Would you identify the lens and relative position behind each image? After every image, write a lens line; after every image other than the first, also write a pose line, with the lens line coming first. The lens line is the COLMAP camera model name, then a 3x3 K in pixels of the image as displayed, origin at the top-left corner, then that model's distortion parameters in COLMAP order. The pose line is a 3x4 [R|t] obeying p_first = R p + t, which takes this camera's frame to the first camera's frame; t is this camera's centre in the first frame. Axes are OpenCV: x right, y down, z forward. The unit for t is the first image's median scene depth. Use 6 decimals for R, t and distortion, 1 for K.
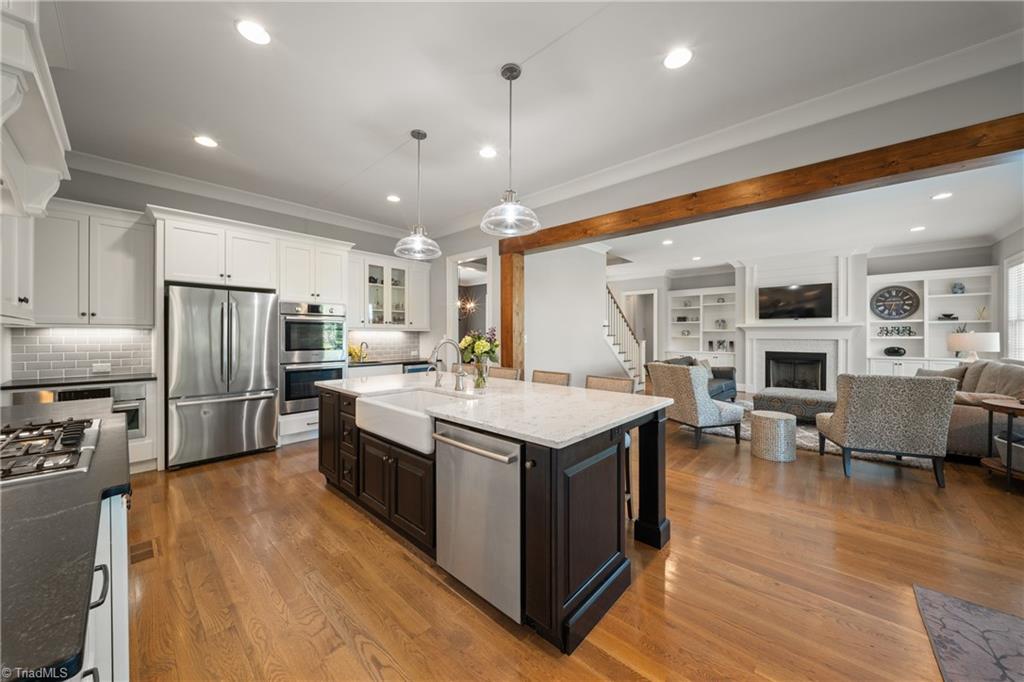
lens RADIAL K [[358.4, 0, 516.8], [0, 358.4, 336.0], [0, 0, 1]] dist [-0.004225, 0.000276]
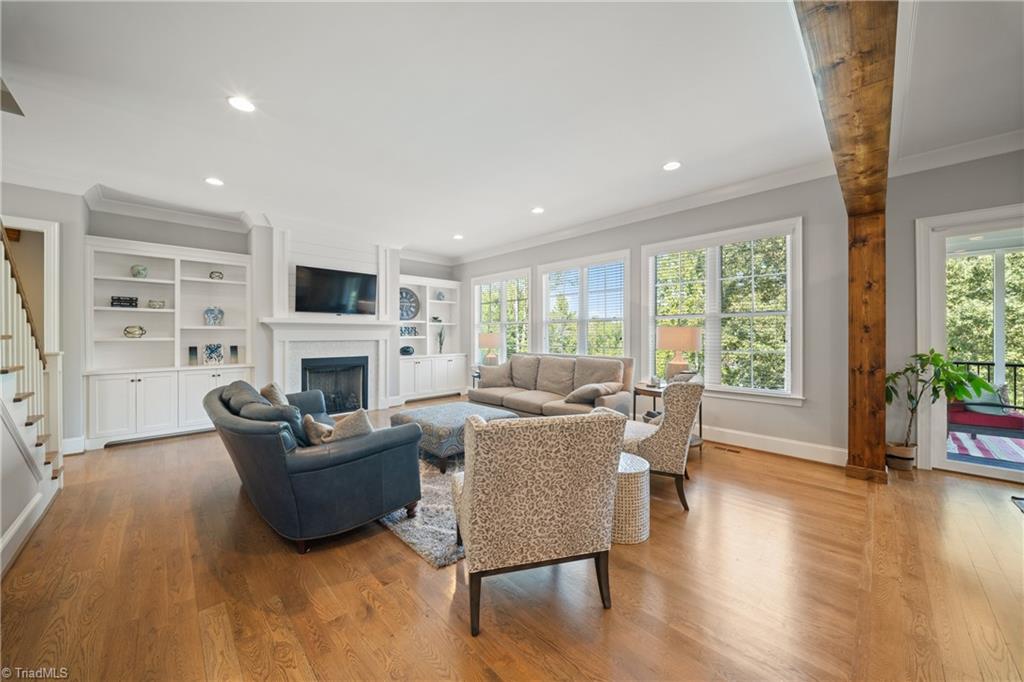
lens RADIAL K [[358.4, 0, 515.3], [0, 358.4, 335.5], [0, 0, 1]] dist [-0.004225, 0.000276]
pose [[0.063720, -0.001970, 0.997966, 0.034762], [0.007419, 0.999971, 0.001501, 0.000031], [-0.997940, 0.007308, 0.063733, 0.581248]]
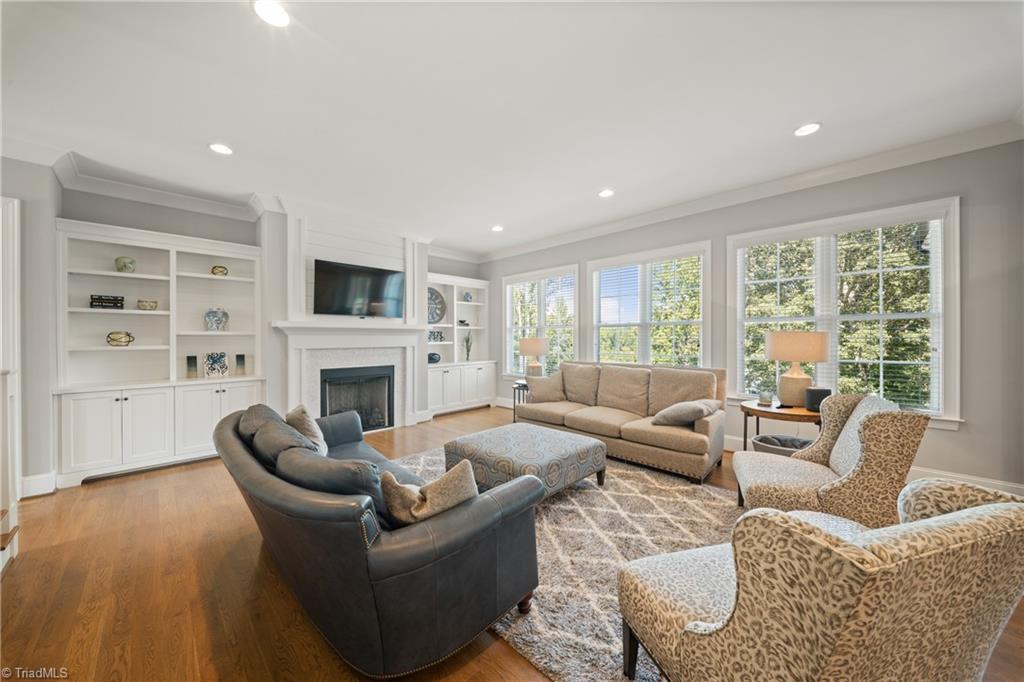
lens RADIAL K [[358.4, 0, 516.7], [0, 358.4, 339.8], [0, 0, 1]] dist [-0.004225, 0.000276]
pose [[0.048919, -0.005054, 0.998790, 0.132153], [0.008519, 0.999953, 0.004643, -0.006119], [-0.998766, 0.008282, 0.048960, 0.692539]]
